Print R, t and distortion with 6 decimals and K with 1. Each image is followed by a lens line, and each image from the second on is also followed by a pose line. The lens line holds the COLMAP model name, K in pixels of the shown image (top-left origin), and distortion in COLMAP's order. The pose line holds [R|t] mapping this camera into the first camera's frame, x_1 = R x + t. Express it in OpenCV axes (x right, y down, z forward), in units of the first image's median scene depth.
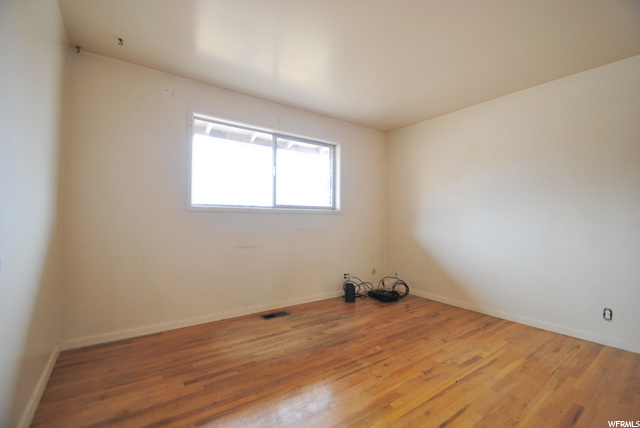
lens RADIAL K [[282.6, 0, 319.2], [0, 282.6, 210.6], [0, 0, 1]] dist [-0.000976, -0.000117]
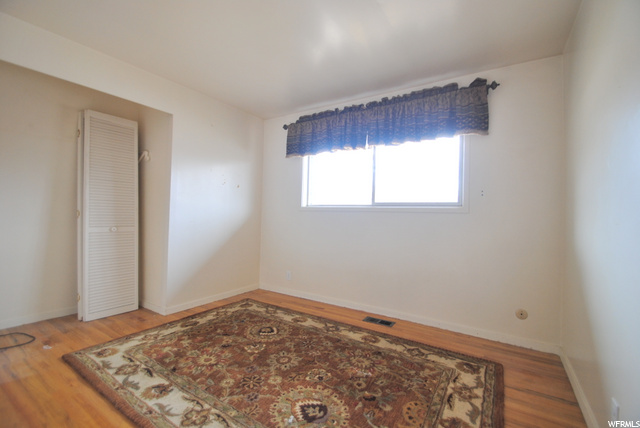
lens RADIAL K [[282.6, 0, 319.2], [0, 282.6, 210.6], [0, 0, 1]] dist [-0.000976, -0.000117]
pose [[0.364652, -0.014885, -0.931025, 0.633718], [0.009728, 0.999879, -0.012175, 0.014698], [0.931093, -0.004617, 0.364752, 0.473036]]
